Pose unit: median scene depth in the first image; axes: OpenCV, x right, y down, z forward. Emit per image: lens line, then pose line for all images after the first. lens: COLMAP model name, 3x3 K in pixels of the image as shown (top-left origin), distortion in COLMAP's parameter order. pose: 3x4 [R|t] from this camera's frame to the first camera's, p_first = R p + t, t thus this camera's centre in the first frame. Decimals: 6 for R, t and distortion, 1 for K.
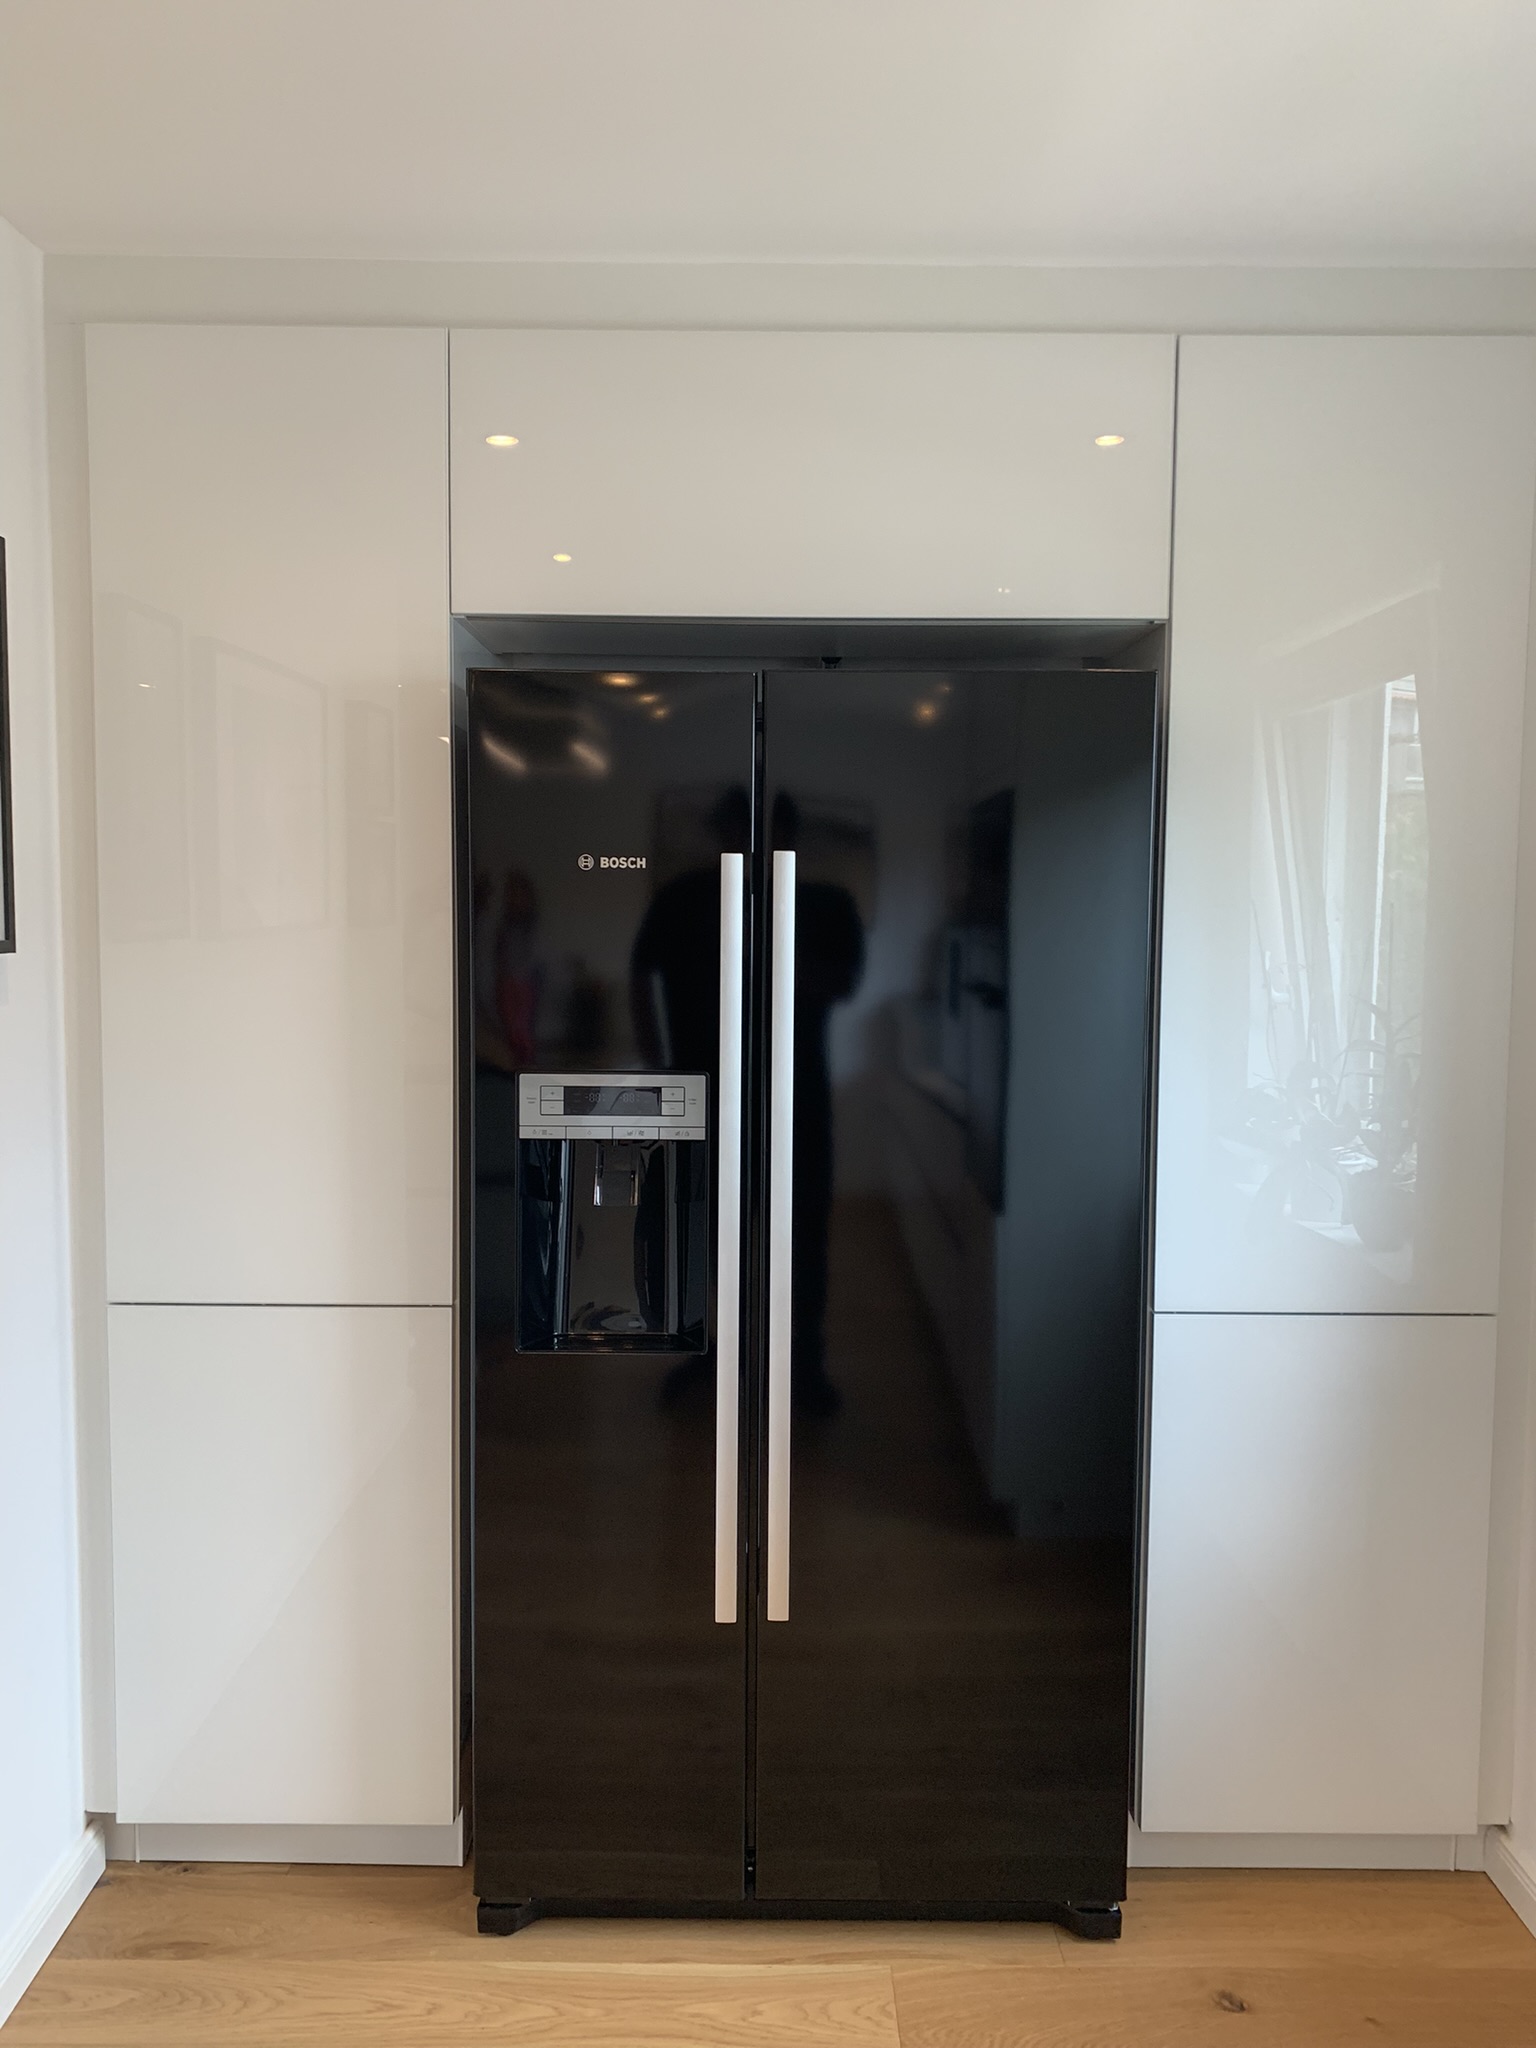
lens RADIAL K [[1570.7, 0, 768.0], [0, 1570.7, 1024.0], [0, 0, 1]] dist [0.079575, -0.077961]
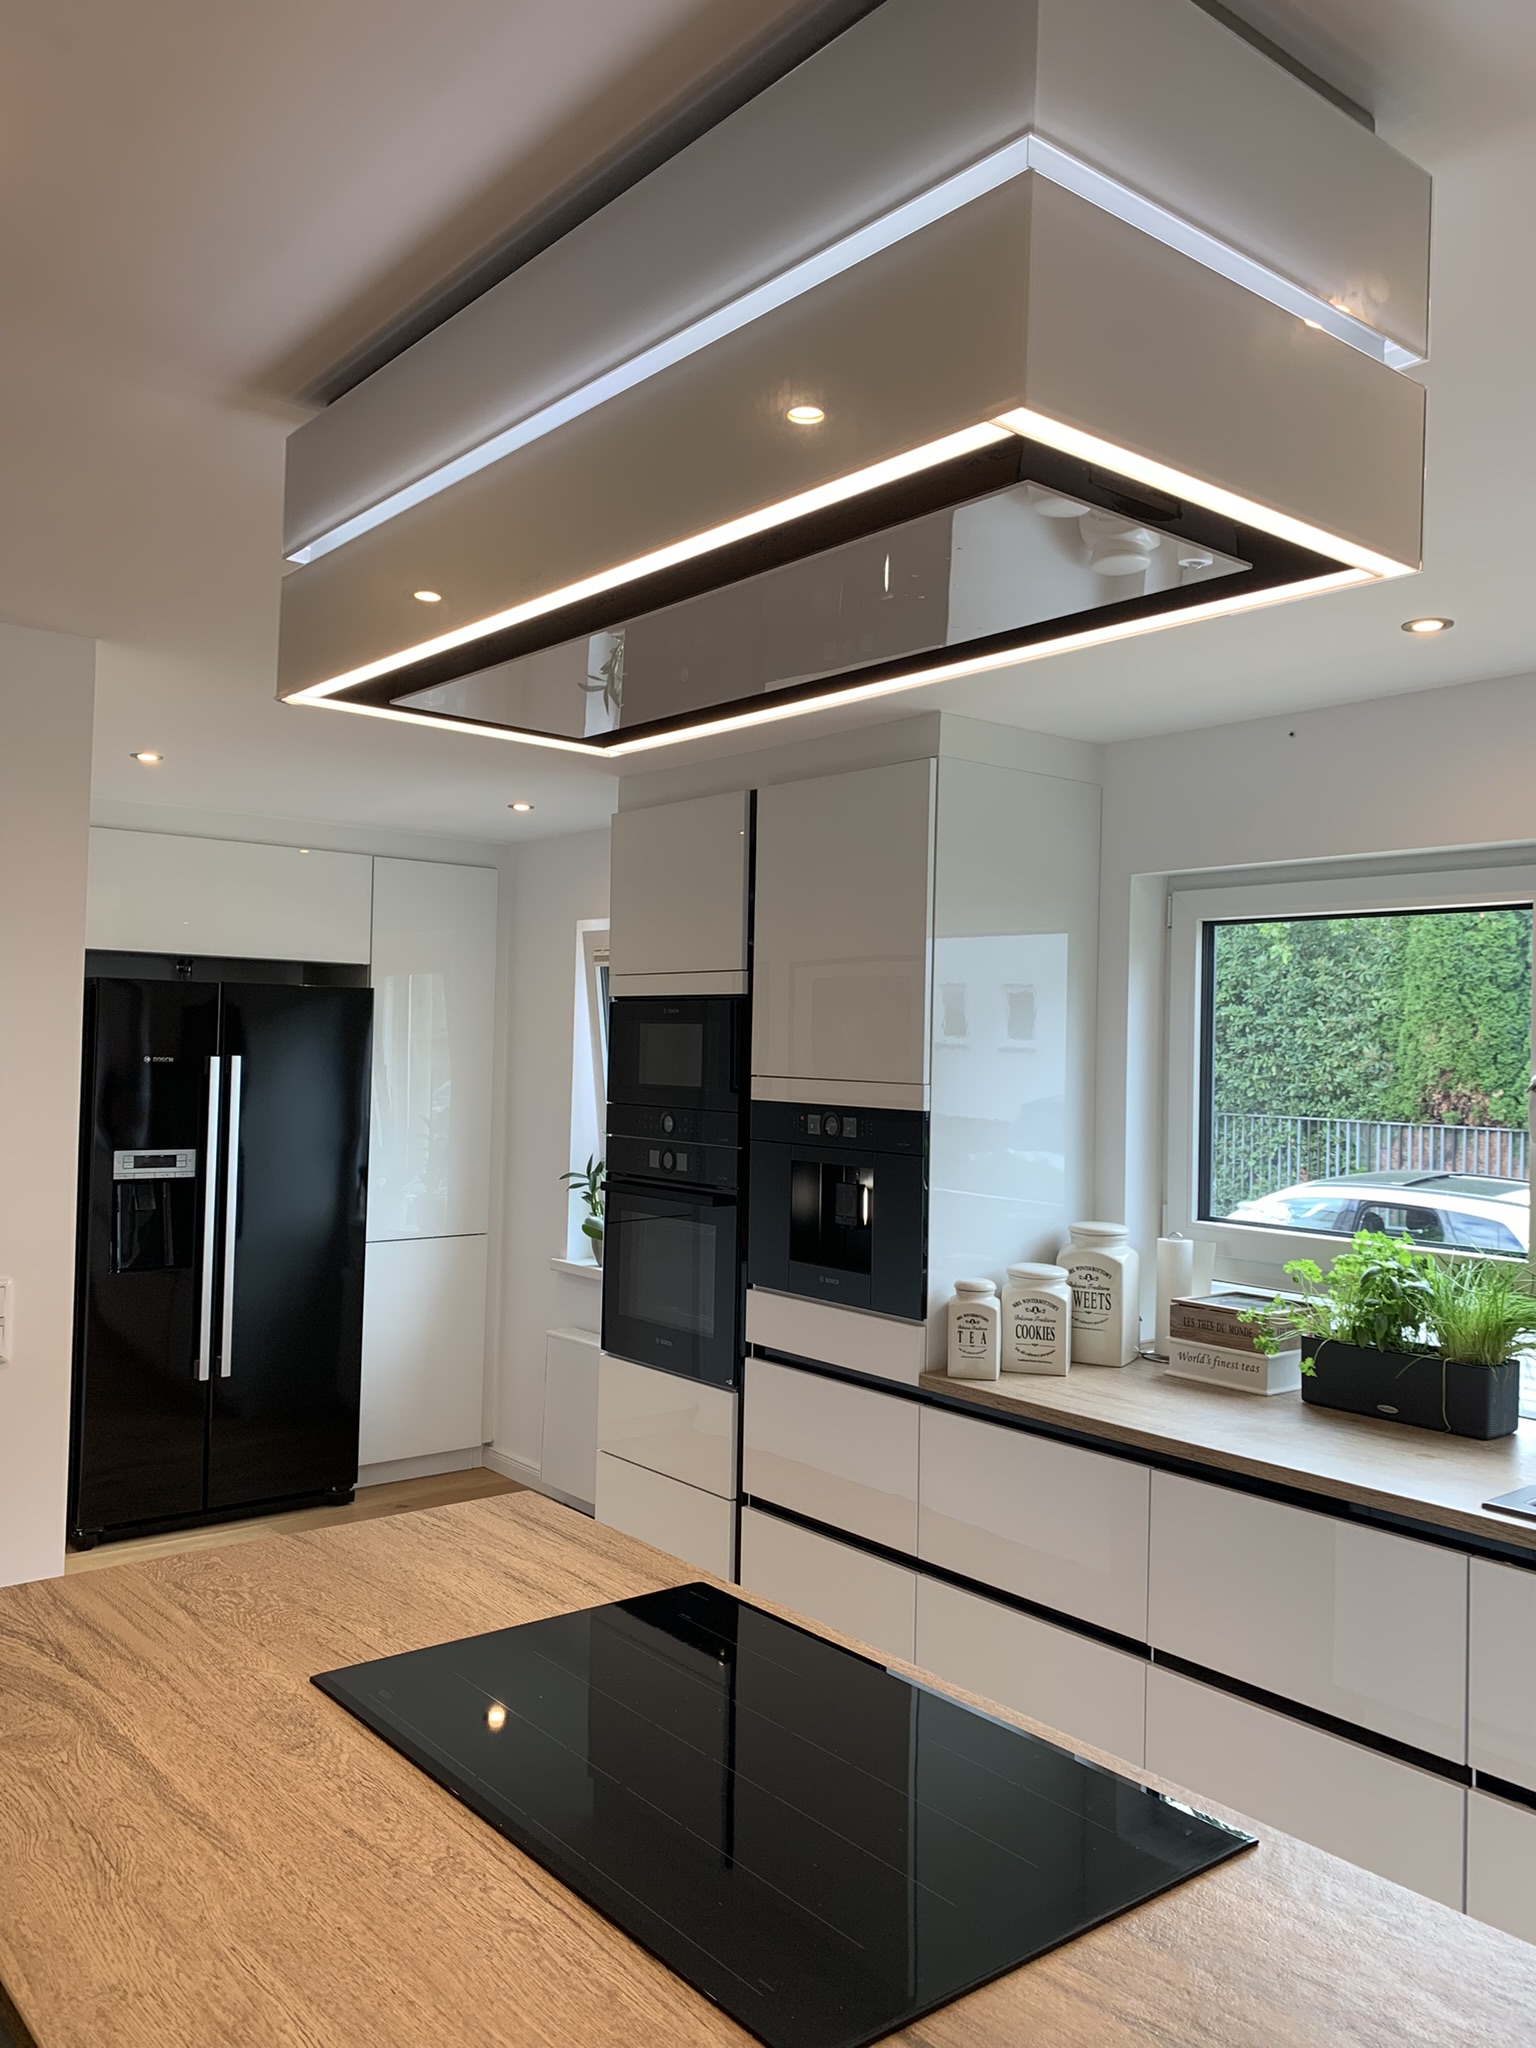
lens RADIAL K [[1570.7, 0, 768.0], [0, 1570.7, 1024.0], [0, 0, 1]] dist [0.079575, -0.077961]
pose [[0.773644, 0.021213, 0.633266, -0.882621], [0.032035, 0.996852, -0.072527, 0.045189], [-0.632811, 0.076397, 0.770529, -1.385569]]
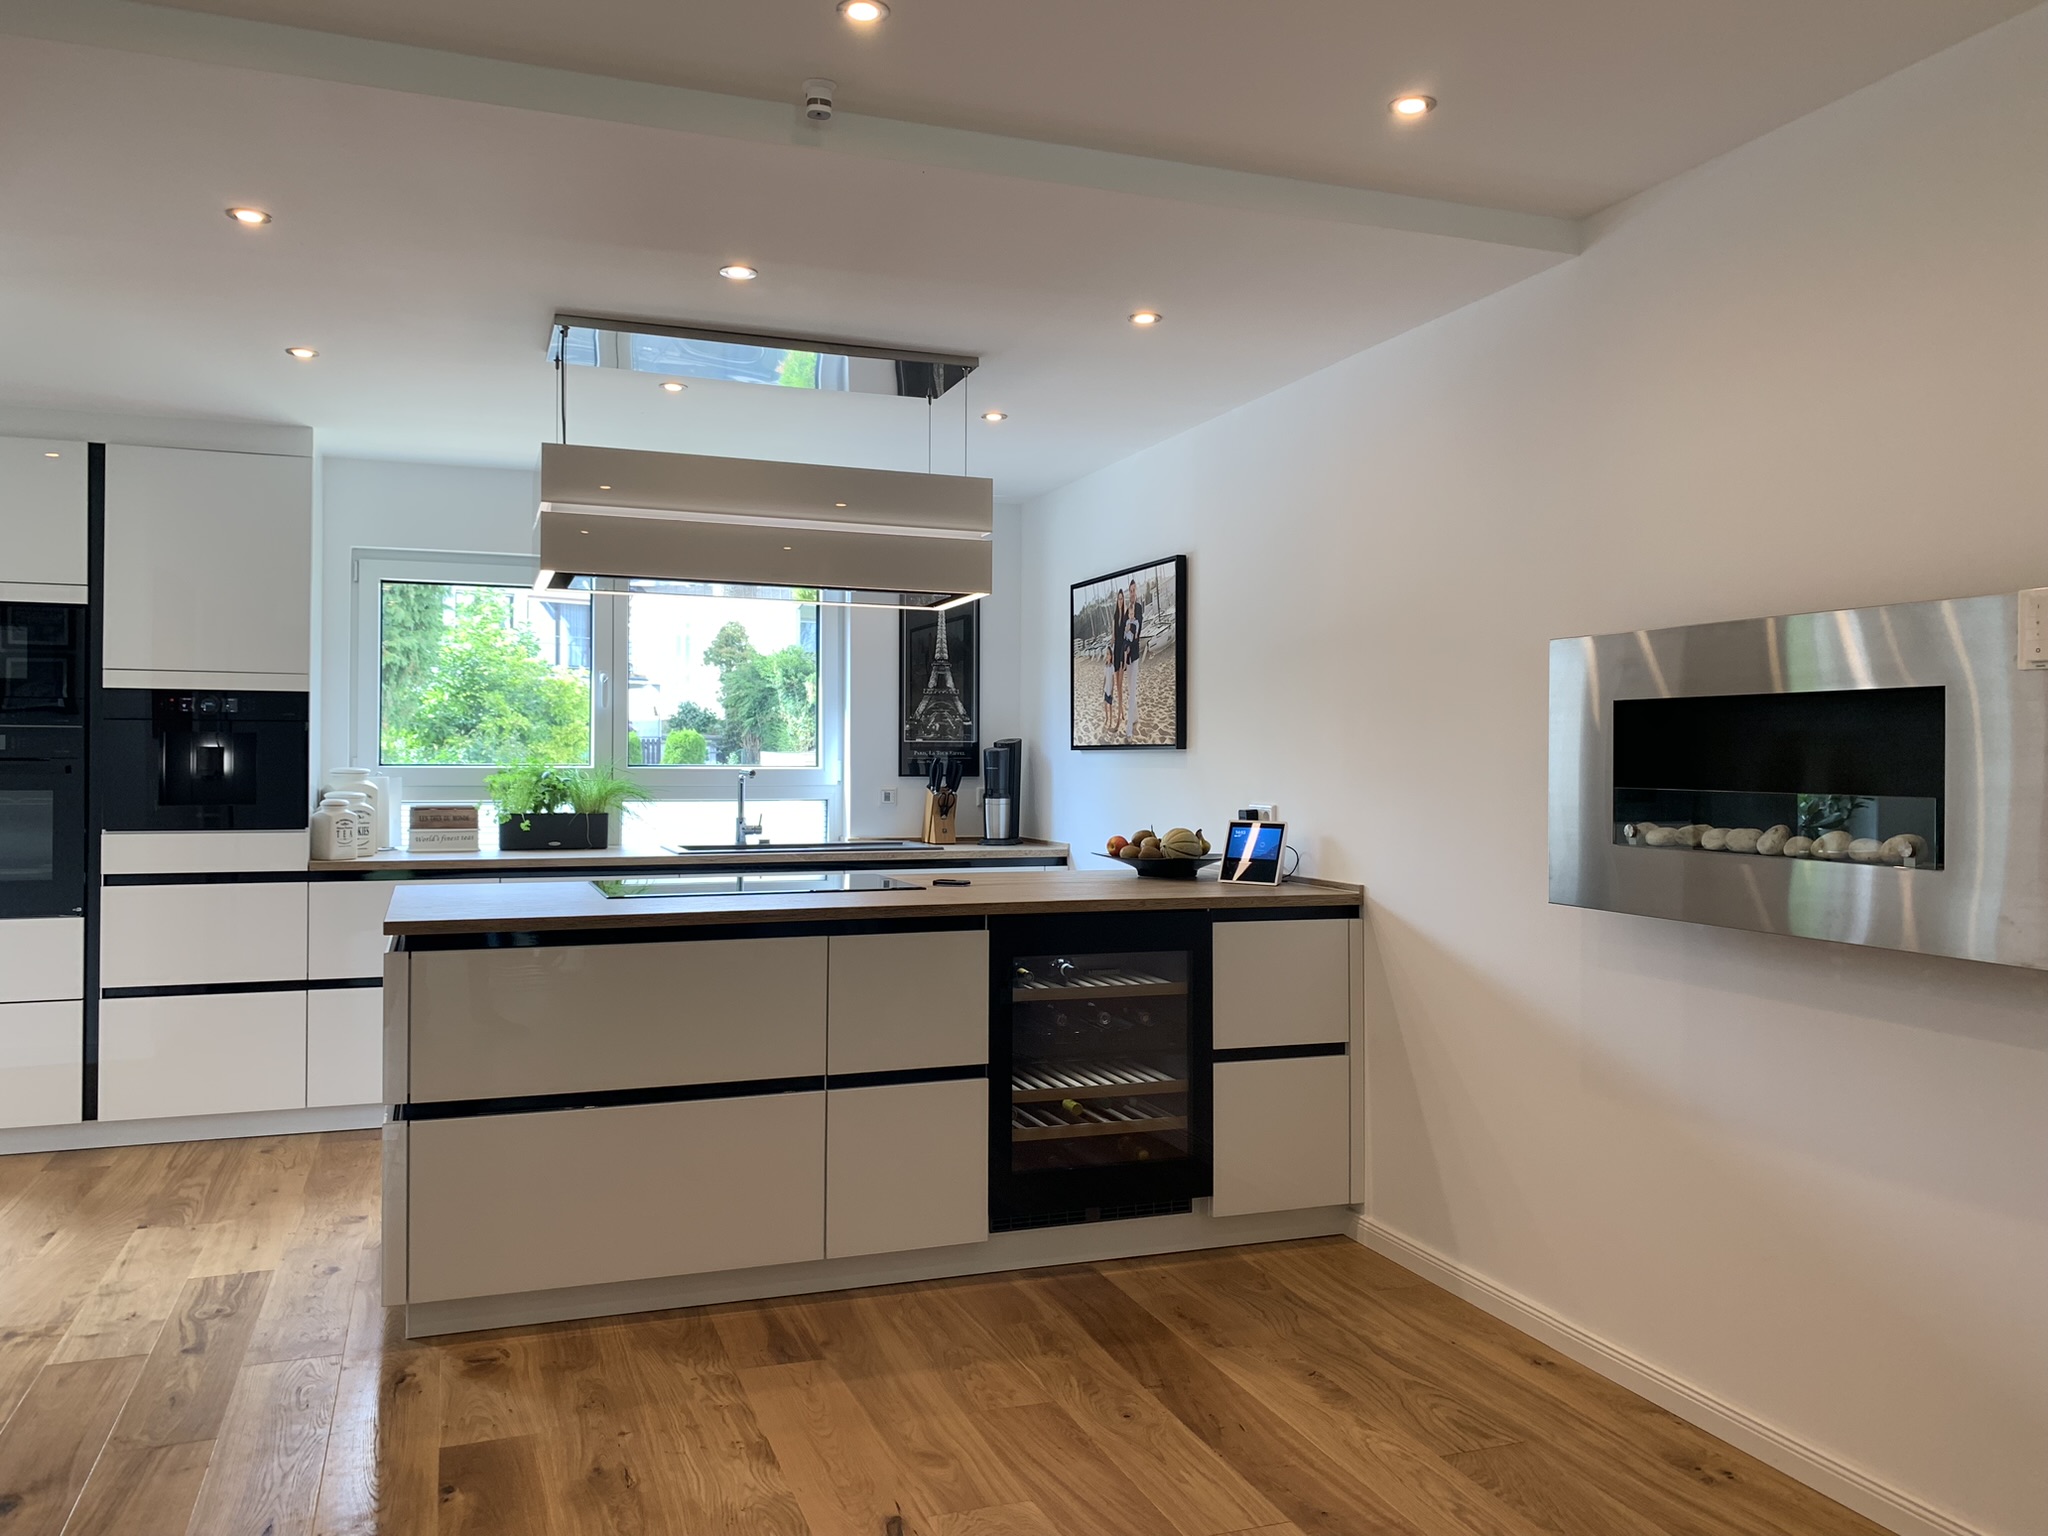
lens RADIAL K [[1605.4, 0, 1034.1], [0, 1605.4, 754.5], [0, 0, 1]] dist [0.033961, -0.079242]
pose [[-0.324270, -0.002029, 0.945963, -2.438186], [0.067175, 0.997424, 0.025167, 0.131521], [-0.943577, 0.071706, -0.323298, -0.502728]]
